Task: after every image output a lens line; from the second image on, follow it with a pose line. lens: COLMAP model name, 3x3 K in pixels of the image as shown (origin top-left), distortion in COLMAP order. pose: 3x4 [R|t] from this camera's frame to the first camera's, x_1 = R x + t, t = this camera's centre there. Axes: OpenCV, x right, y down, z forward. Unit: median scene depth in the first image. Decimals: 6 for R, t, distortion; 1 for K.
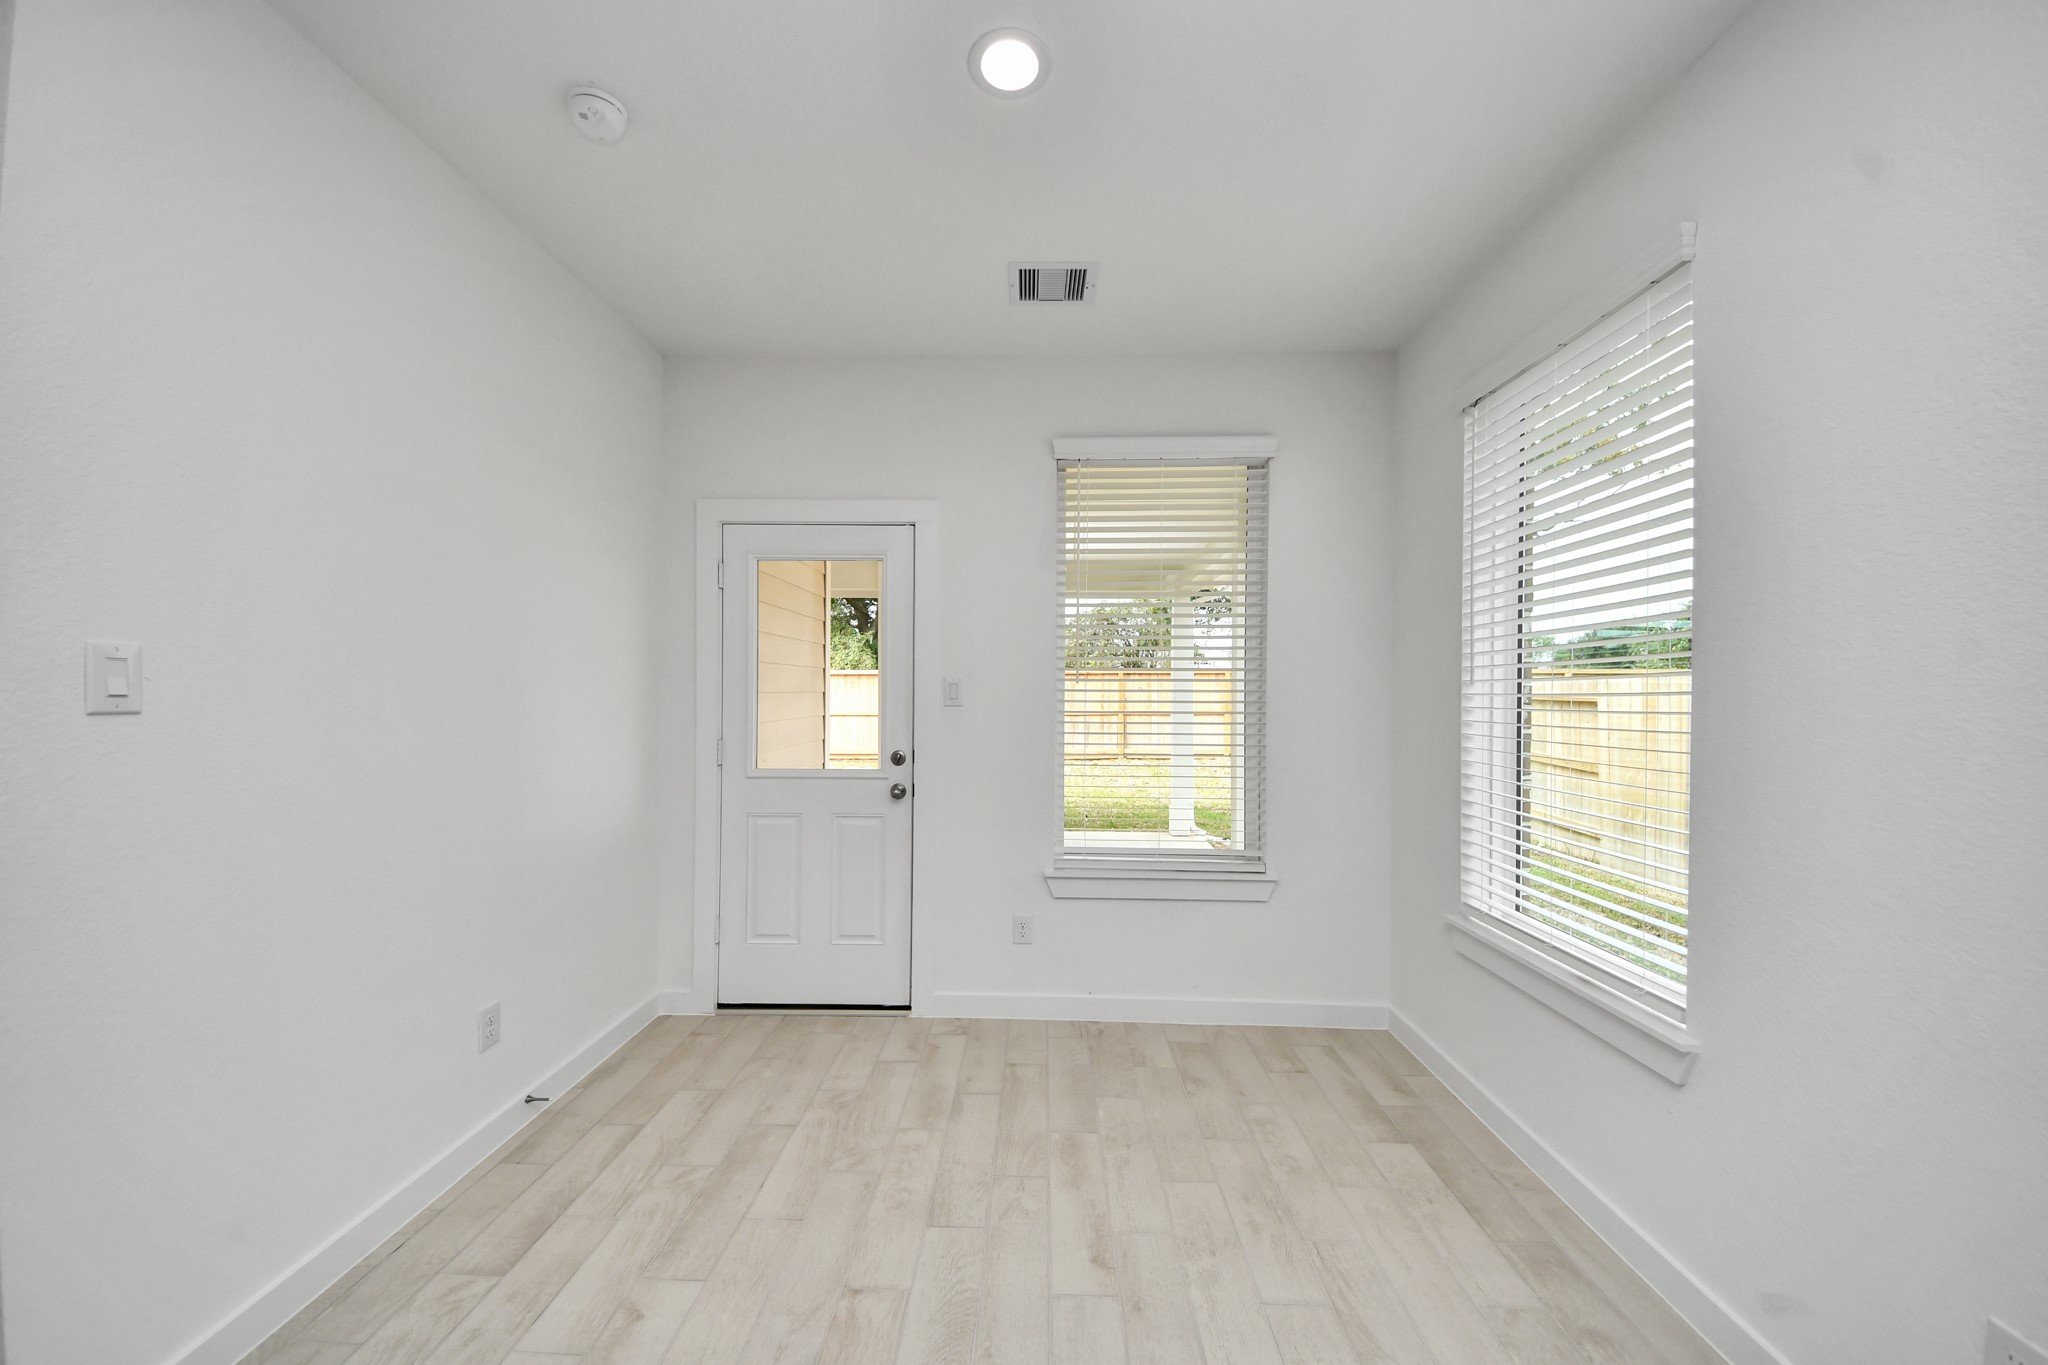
lens RADIAL K [[713.3, 0, 1020.7], [0, 713.3, 694.3], [0, 0, 1]] dist [0.001383, 0.000019]
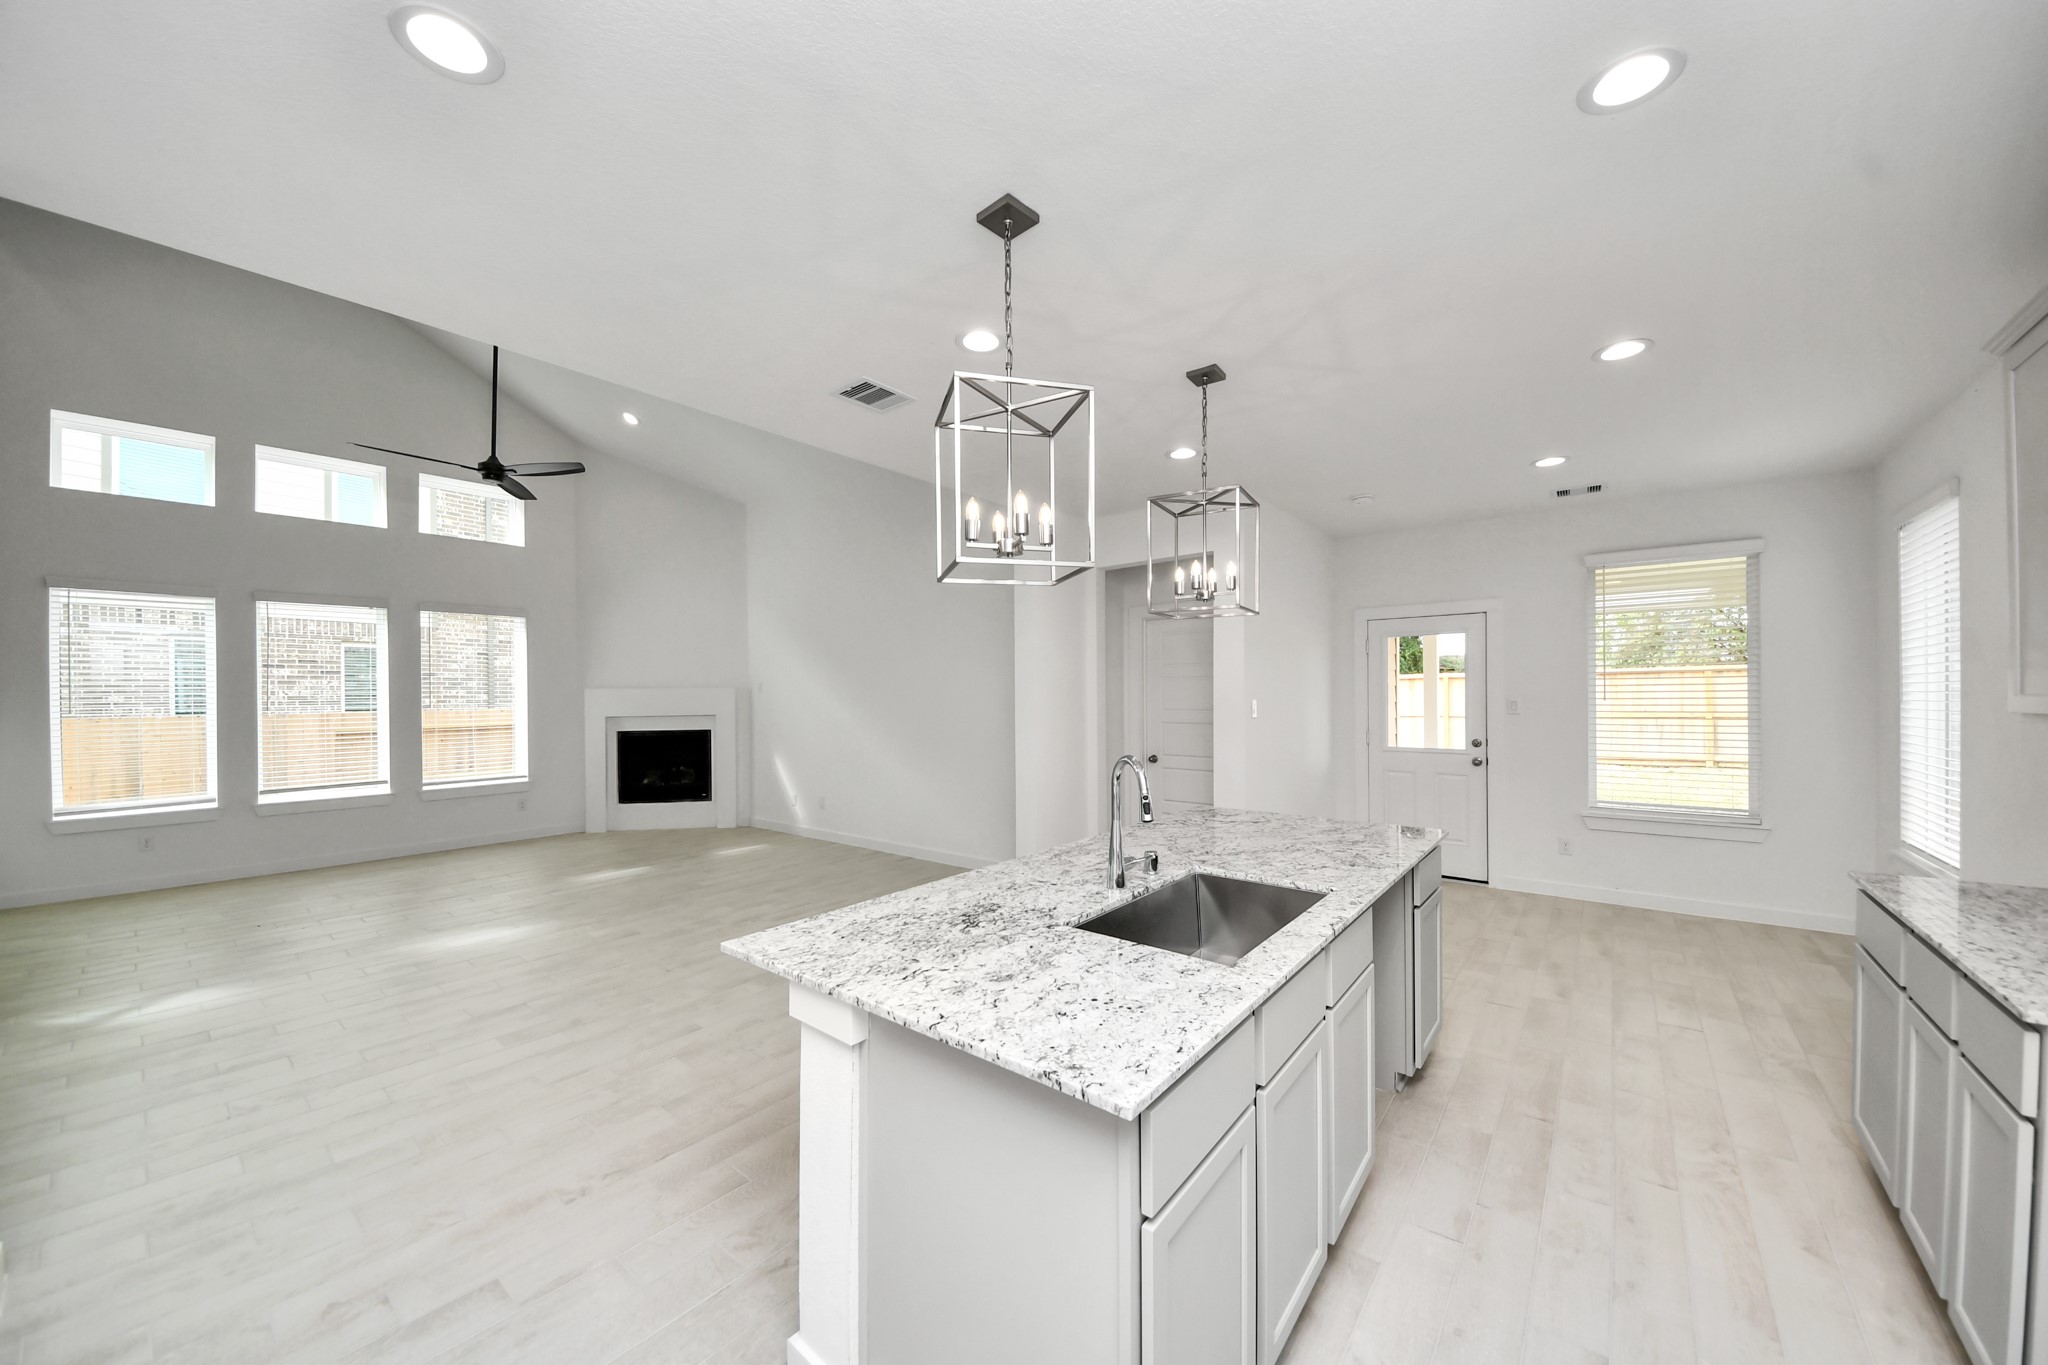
lens RADIAL K [[738.4, 0, 1031.4], [0, 738.4, 687.3], [0, 0, 1]] dist [0.005260, -0.002956]
pose [[0.811561, -0.021279, -0.583880, 0.011984], [0.017073, 0.999774, -0.012705, -0.050757], [0.584018, 0.000343, 0.811741, -1.227835]]
